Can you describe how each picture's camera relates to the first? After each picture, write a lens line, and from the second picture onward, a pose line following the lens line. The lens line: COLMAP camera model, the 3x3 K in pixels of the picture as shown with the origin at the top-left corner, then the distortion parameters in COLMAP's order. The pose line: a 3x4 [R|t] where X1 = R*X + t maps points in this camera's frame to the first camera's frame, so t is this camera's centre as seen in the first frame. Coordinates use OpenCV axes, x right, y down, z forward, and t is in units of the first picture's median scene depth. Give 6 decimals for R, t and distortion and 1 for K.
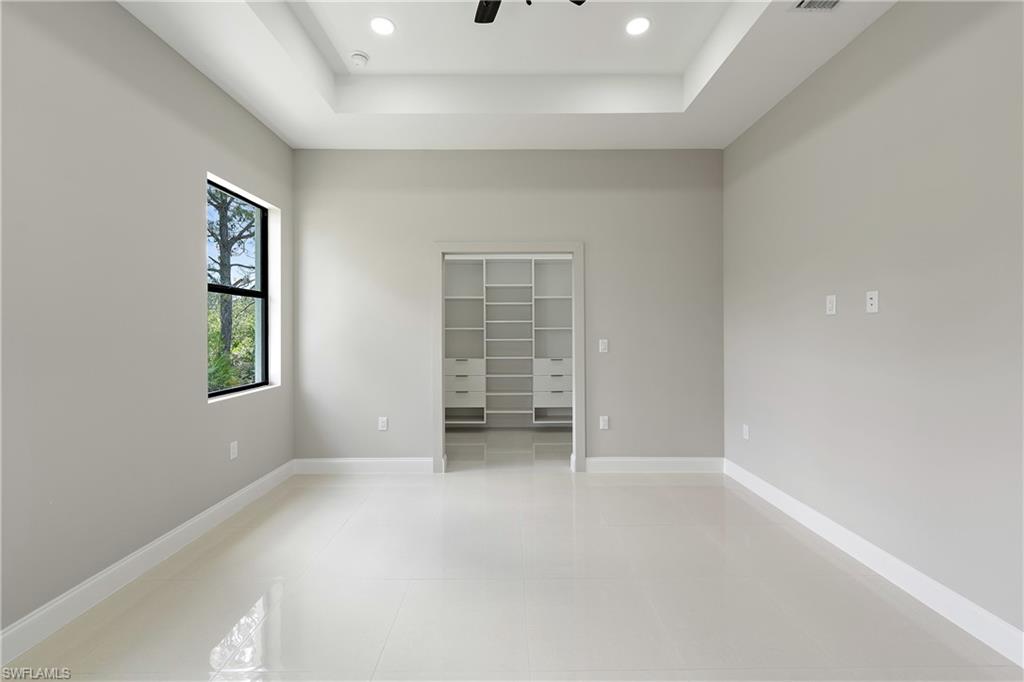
lens RADIAL K [[416.5, 0, 518.2], [0, 416.5, 337.8], [0, 0, 1]] dist [-0.002170, -0.000081]
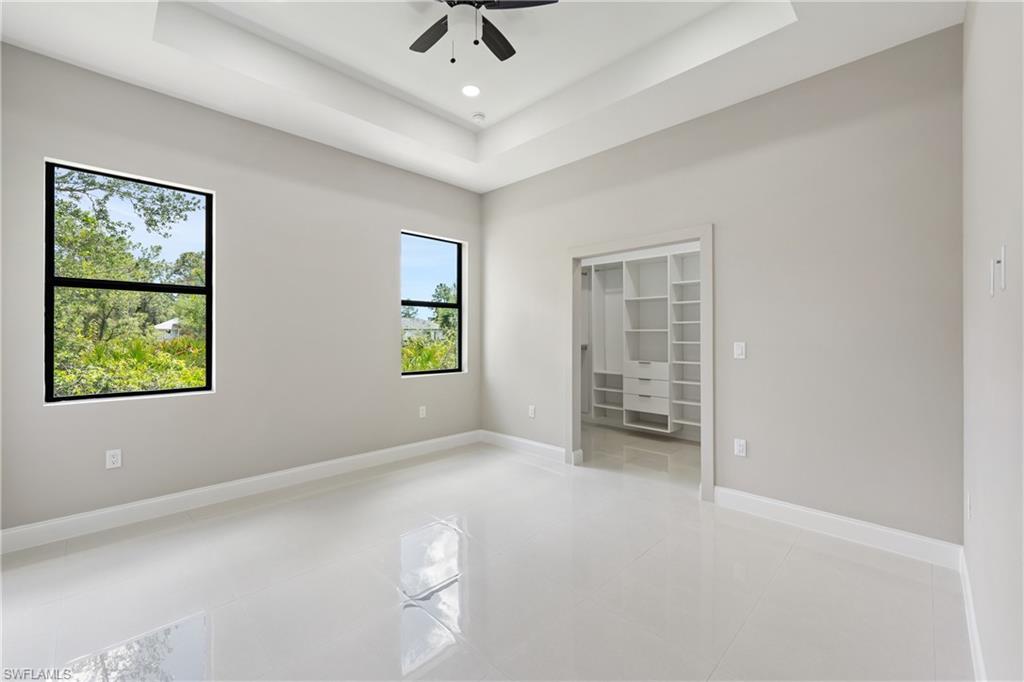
lens RADIAL K [[416.5, 0, 508.2], [0, 416.5, 339.3], [0, 0, 1]] dist [-0.002170, -0.000081]
pose [[0.706063, 0.010806, -0.708066, 0.455425], [-0.015221, 0.999884, 0.000082, 0.005098], [0.707985, 0.010719, 0.706146, 0.130776]]
